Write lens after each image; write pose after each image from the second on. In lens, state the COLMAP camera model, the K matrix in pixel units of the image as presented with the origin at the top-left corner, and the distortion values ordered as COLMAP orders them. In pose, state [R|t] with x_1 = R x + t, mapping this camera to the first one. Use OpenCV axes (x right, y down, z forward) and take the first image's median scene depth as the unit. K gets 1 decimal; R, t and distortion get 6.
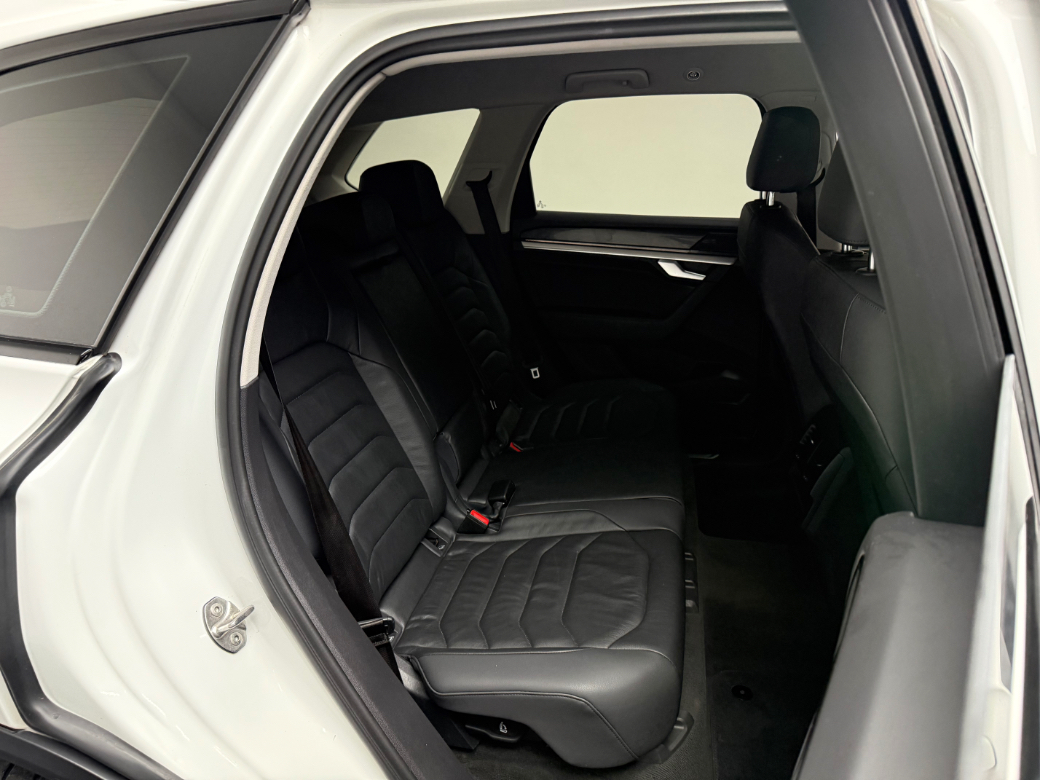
lens RADIAL K [[745.9, 0, 533.0], [0, 745.9, 390.9], [0, 0, 1]] dist [0.117968, -0.182700]
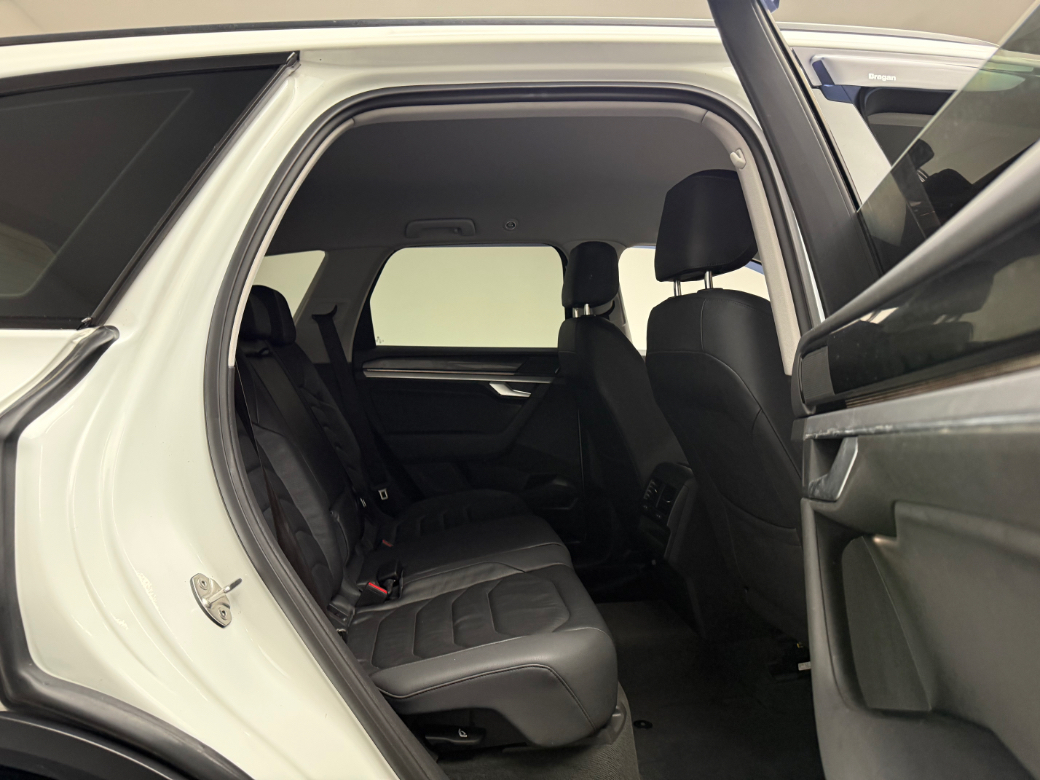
lens RADIAL K [[745.9, 0, 533.0], [0, 745.9, 390.9], [0, 0, 1]] dist [0.117968, -0.182700]
pose [[0.945516, -0.035917, 0.323588, -0.199170], [0.131441, 0.951410, -0.278464, 0.234902], [-0.297863, 0.305825, 0.904294, -0.054085]]
